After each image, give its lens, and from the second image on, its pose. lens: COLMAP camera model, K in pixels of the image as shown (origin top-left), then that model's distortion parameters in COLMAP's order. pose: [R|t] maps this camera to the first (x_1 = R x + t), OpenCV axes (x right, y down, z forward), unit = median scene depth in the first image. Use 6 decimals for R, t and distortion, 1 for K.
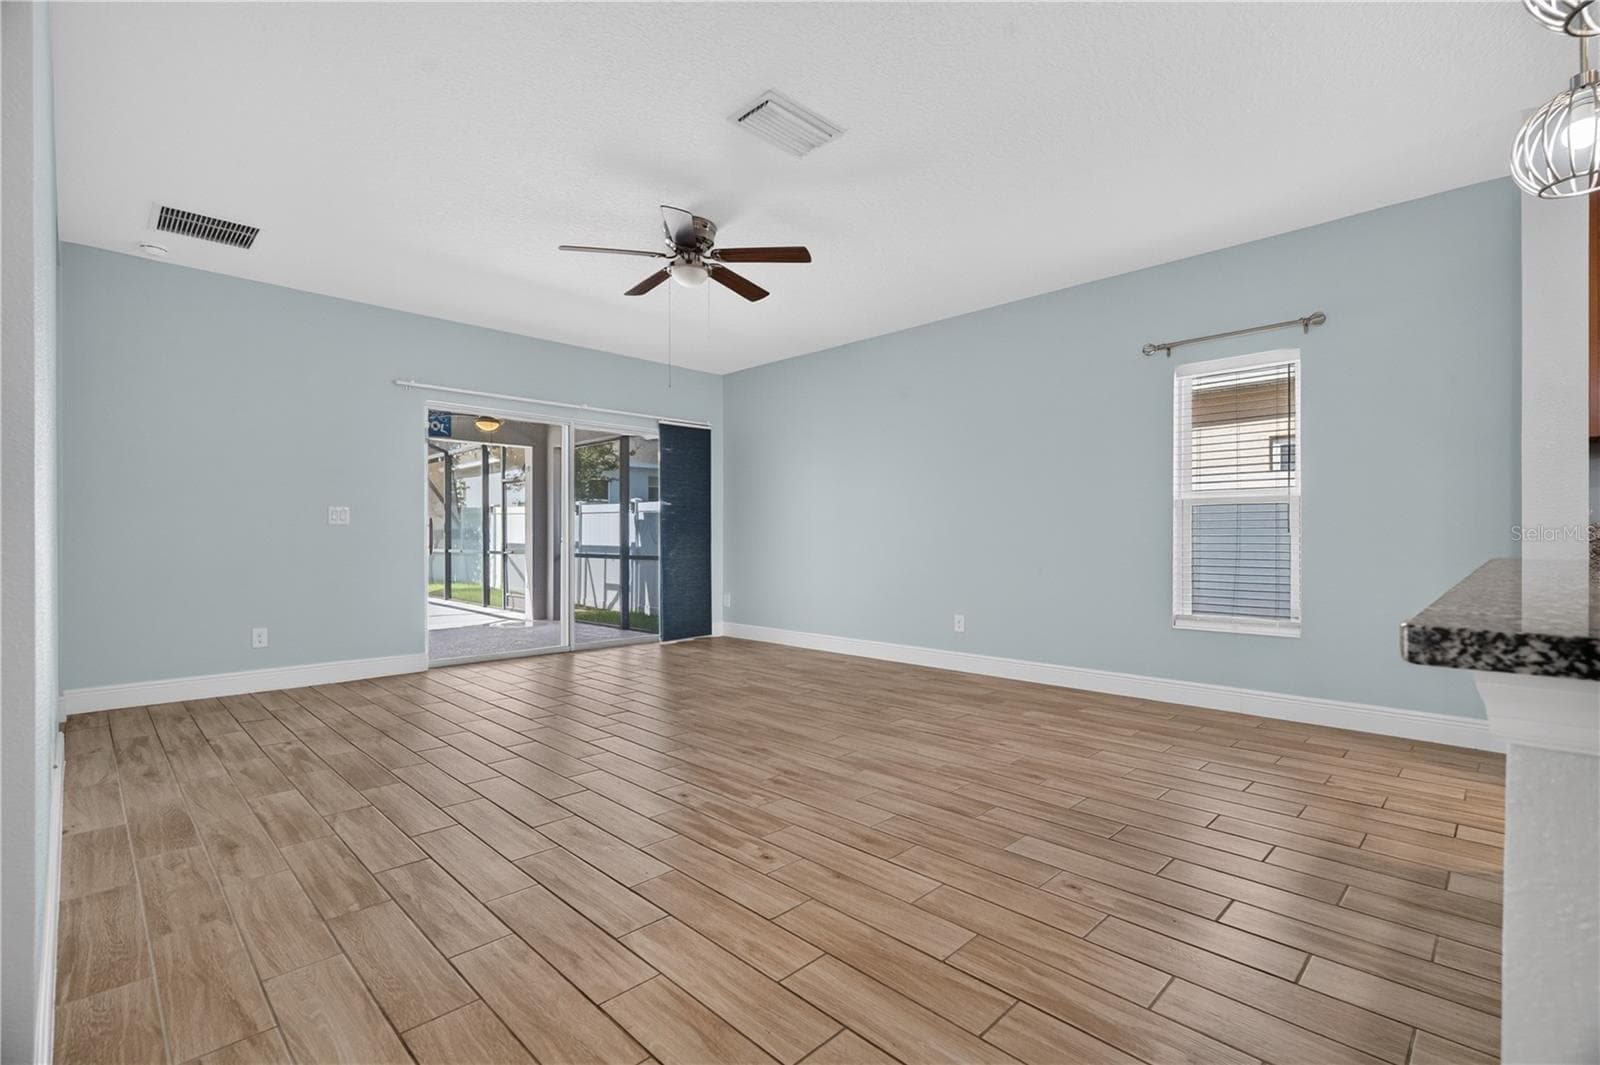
lens RADIAL K [[726.4, 0, 797.3], [0, 726.4, 548.6], [0, 0, 1]] dist [0.004541, -0.000431]
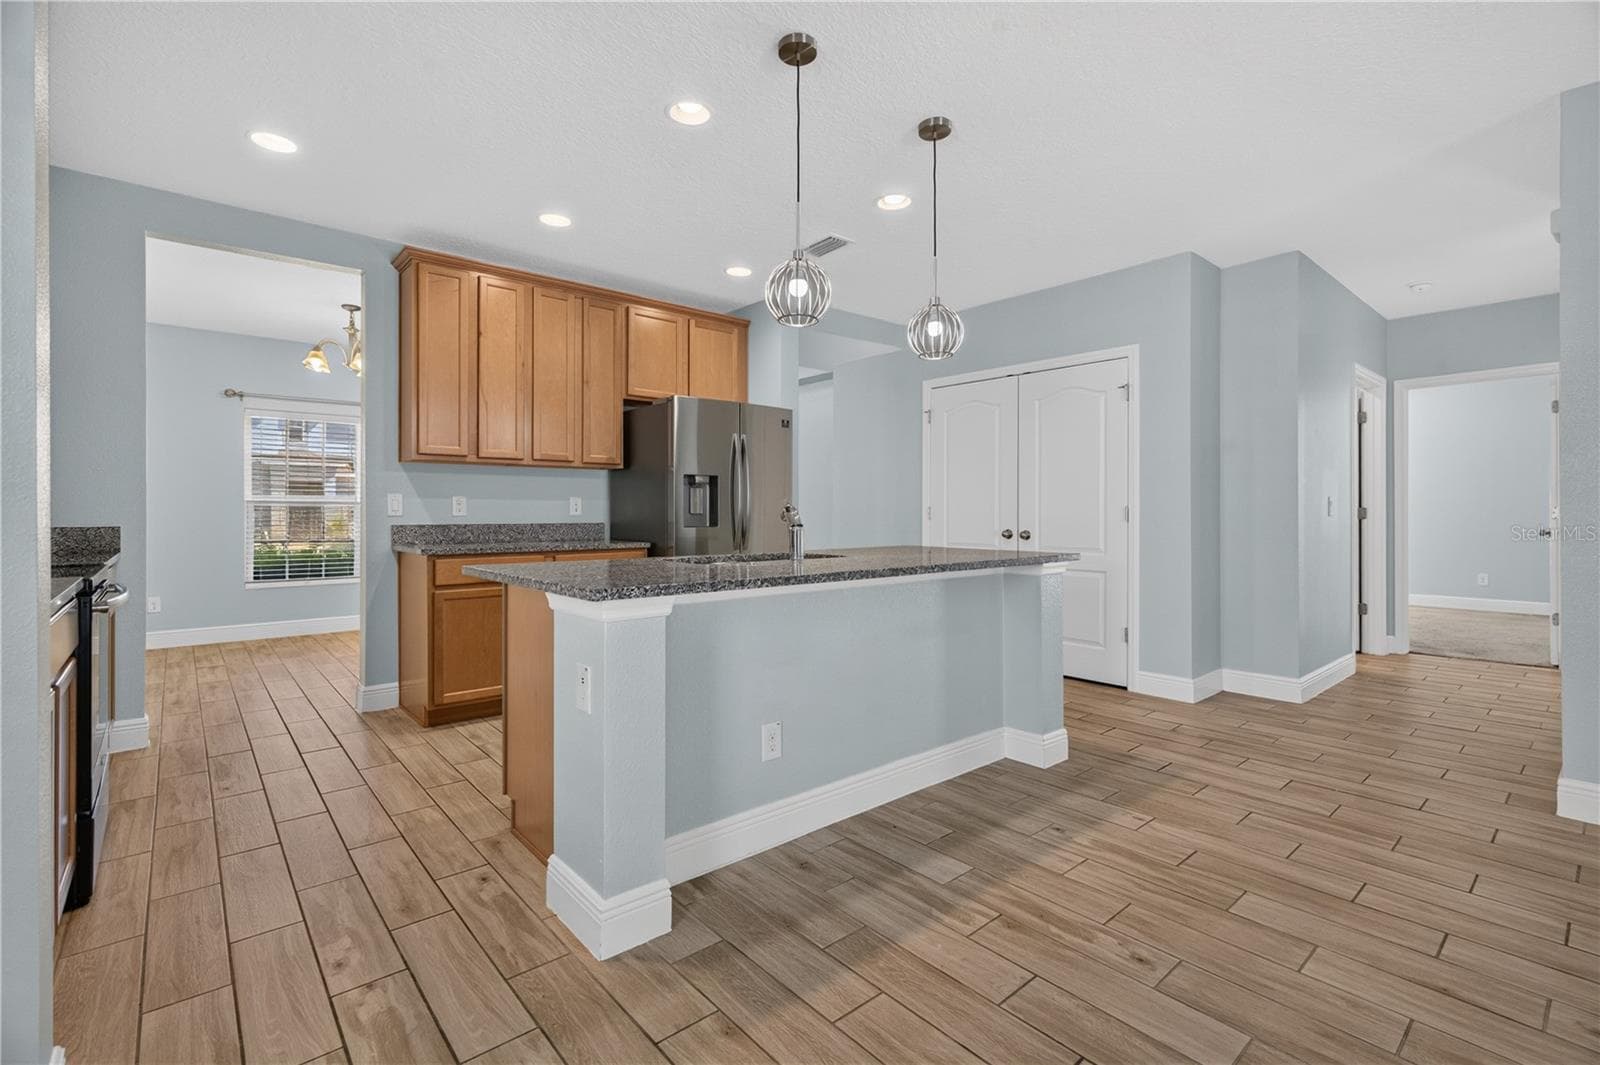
lens RADIAL K [[726.4, 0, 805.9], [0, 726.4, 514.5], [0, 0, 1]] dist [0.004541, -0.000431]
pose [[-0.998141, 0.001230, 0.060928, 0.637338], [0.002185, 0.999876, 0.015602, -0.073430], [-0.060901, 0.015706, -0.998020, 1.659244]]
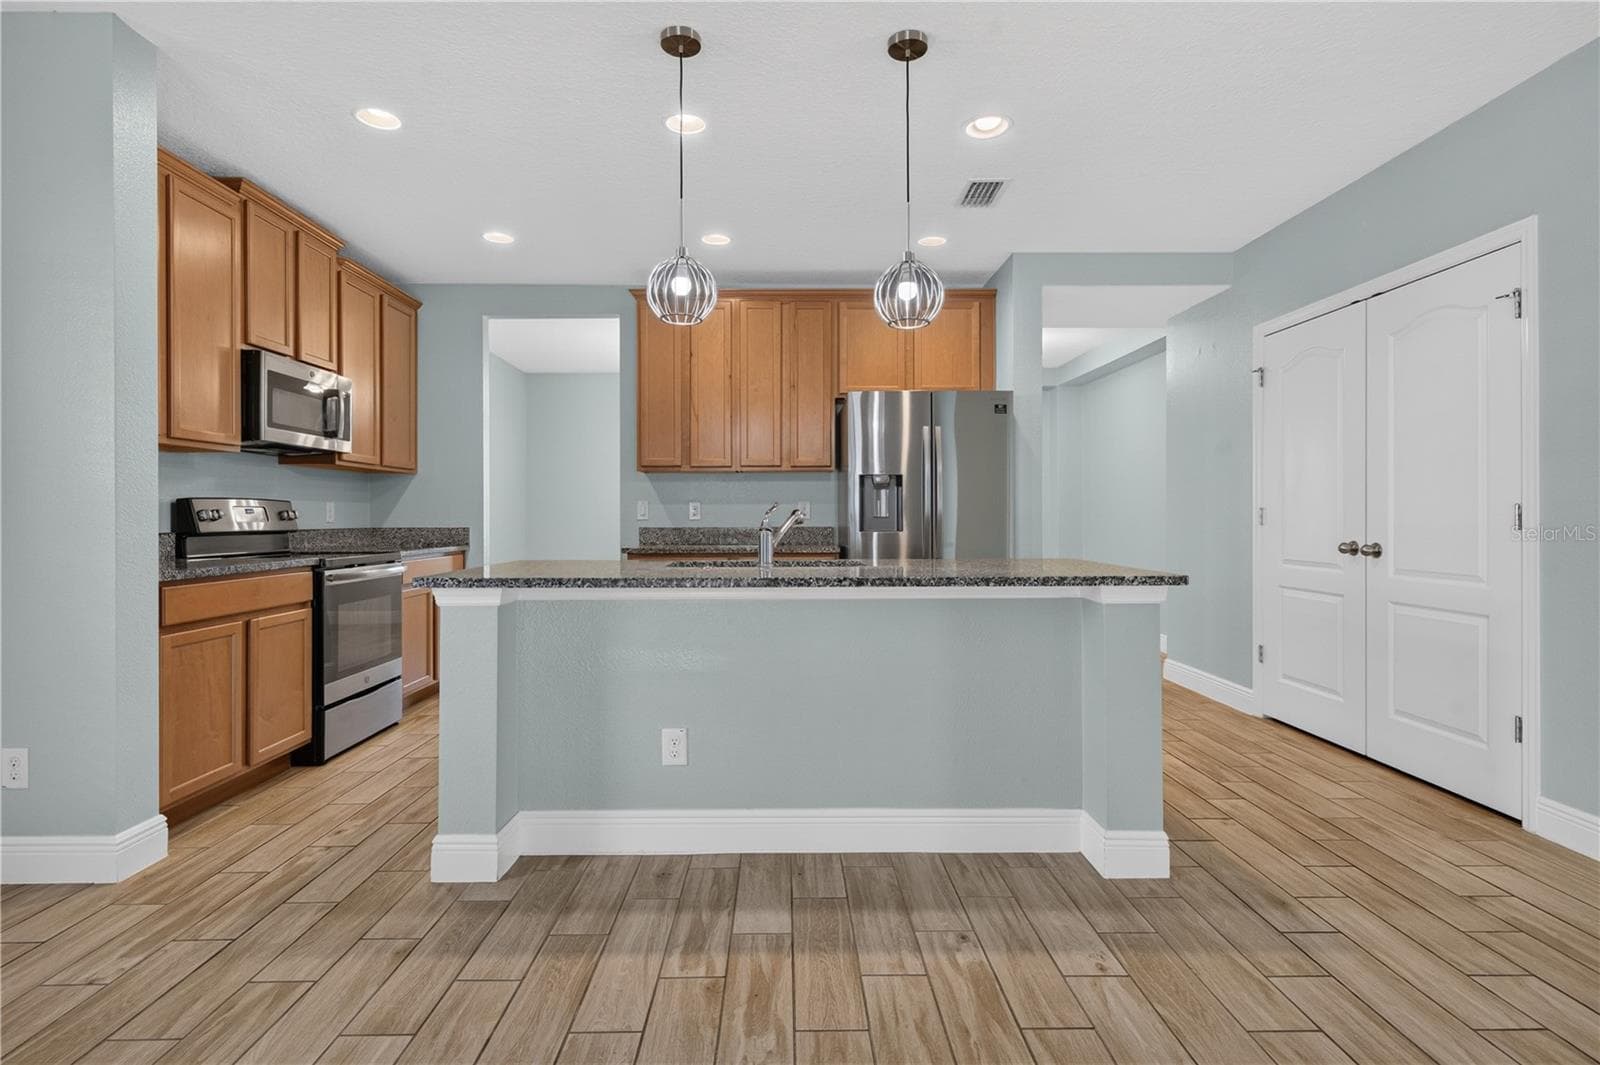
lens RADIAL K [[832.0, 0, 799.2], [0, 832.0, 516.0], [0, 0, 1]] dist [0.017933, -0.006690]
pose [[-0.718123, 0.004224, 0.695903, -0.192223], [0.012248, 0.999903, 0.006570, -0.065794], [-0.695808, 0.013241, -0.718105, 1.353944]]
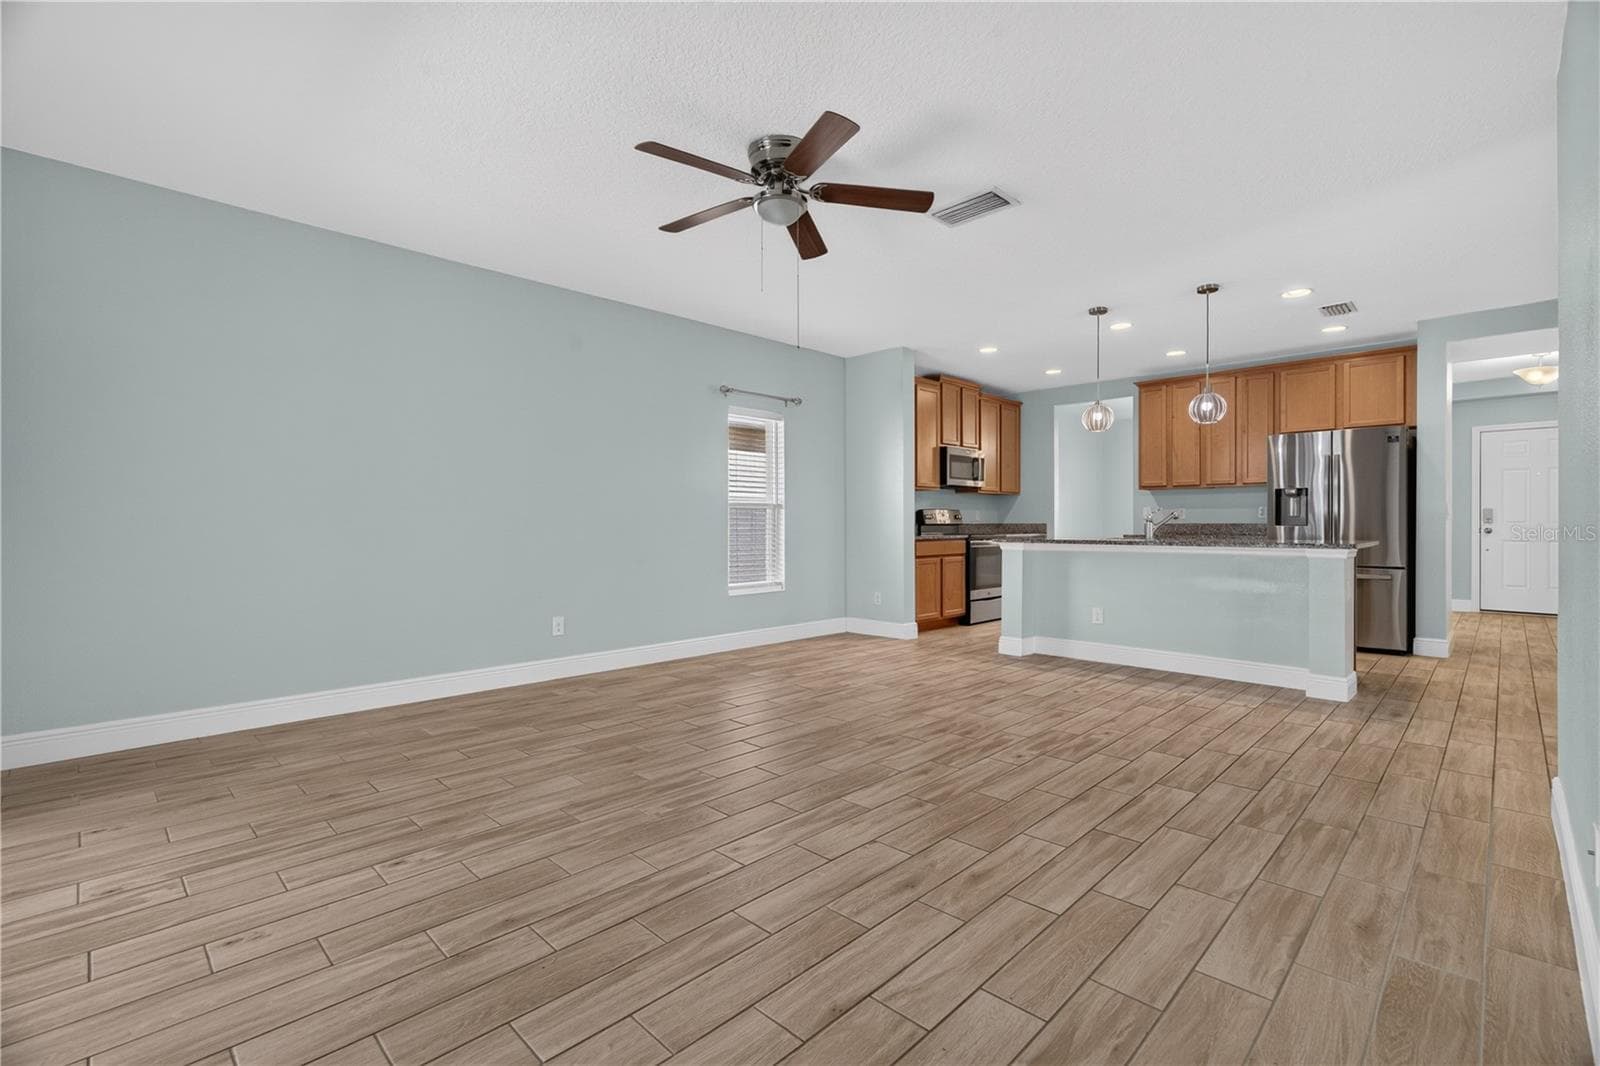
lens RADIAL K [[726.4, 0, 805.4], [0, 726.4, 529.7], [0, 0, 1]] dist [0.004541, -0.000431]
pose [[-0.025287, -0.007186, 0.999654, -1.565816], [0.014852, 0.999861, 0.007563, -0.044413], [-0.999570, 0.015038, -0.025177, 1.635037]]
